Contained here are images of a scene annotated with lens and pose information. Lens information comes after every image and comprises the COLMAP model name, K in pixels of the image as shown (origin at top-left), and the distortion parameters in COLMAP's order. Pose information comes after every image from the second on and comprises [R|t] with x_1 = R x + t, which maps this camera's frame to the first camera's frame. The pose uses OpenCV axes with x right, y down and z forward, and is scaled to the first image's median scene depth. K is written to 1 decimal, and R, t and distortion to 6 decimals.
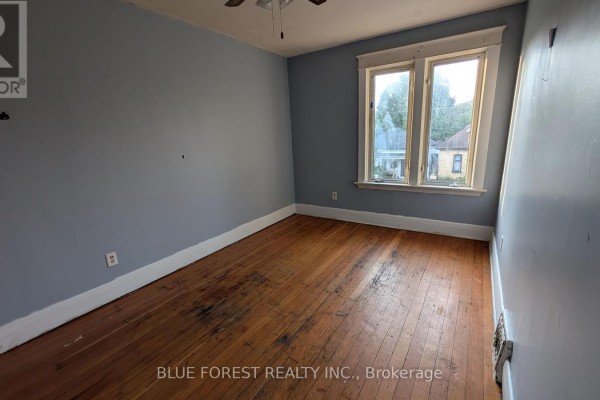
lens RADIAL K [[267.3, 0, 298.8], [0, 267.3, 201.3], [0, 0, 1]] dist [0.006806, 0.000003]
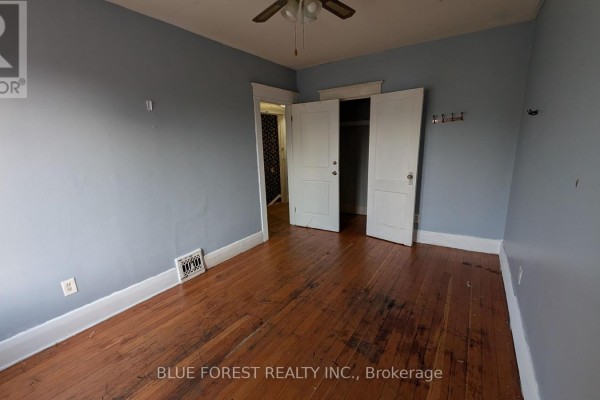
lens RADIAL K [[267.3, 0, 299.7], [0, 267.3, 200.9], [0, 0, 1]] dist [0.006806, 0.000003]
pose [[-0.996949, 0.077718, 0.007317, -0.026809], [0.072816, 0.892078, 0.445977, -0.433849], [0.028133, 0.445149, -0.895015, 1.677280]]
